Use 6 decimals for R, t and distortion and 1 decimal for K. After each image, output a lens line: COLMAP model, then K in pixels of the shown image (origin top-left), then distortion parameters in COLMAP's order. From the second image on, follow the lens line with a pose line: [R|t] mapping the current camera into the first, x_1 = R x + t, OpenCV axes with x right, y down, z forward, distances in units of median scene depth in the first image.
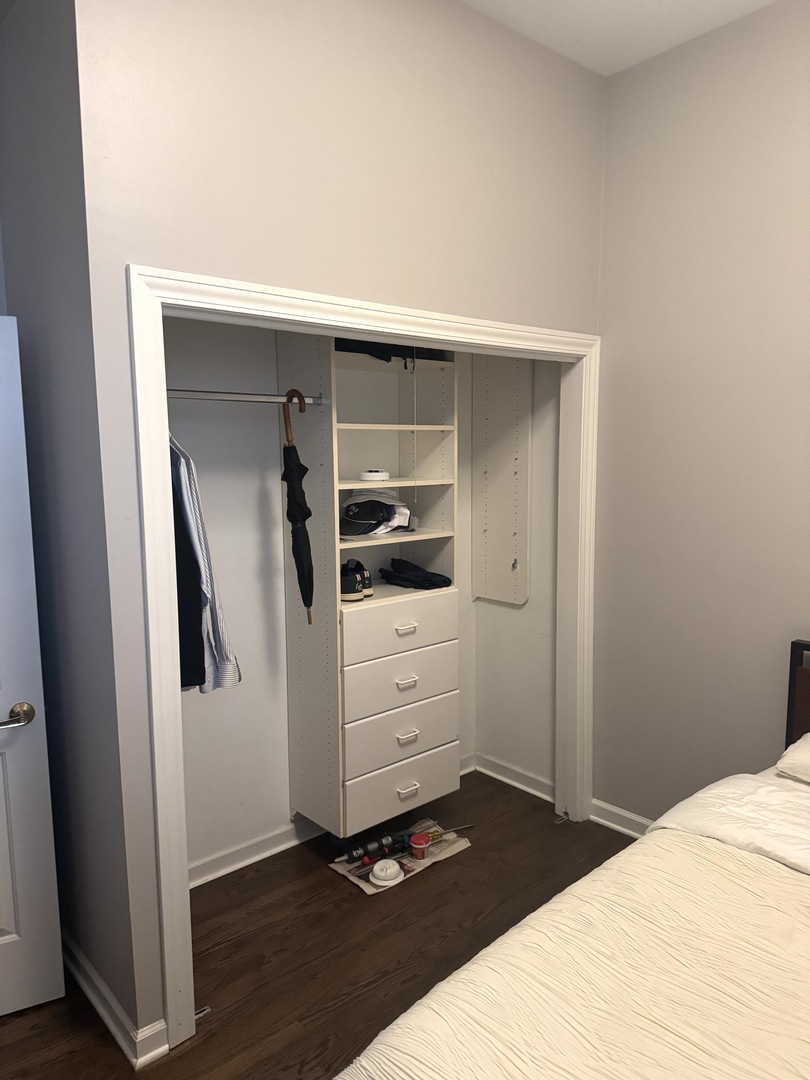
lens RADIAL K [[764.5, 0, 405.0], [0, 764.5, 540.0], [0, 0, 1]] dist [0.136774, -0.193035]
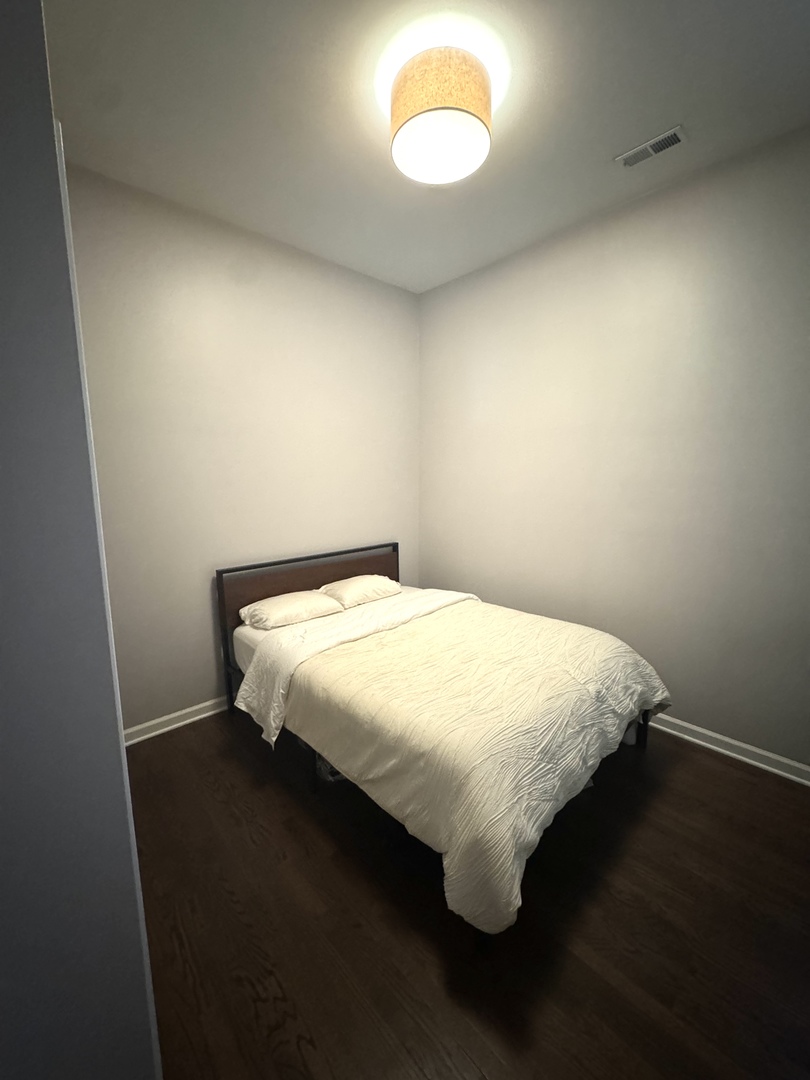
lens RADIAL K [[432.9, 0, 405.0], [0, 432.9, 540.0], [0, 0, 1]] dist [0.001038, -0.000017]
pose [[-0.049348, -0.142555, 0.988556, -0.674502], [0.118958, 0.981878, 0.147530, -0.051781], [-0.991672, 0.124877, -0.031495, 0.729853]]
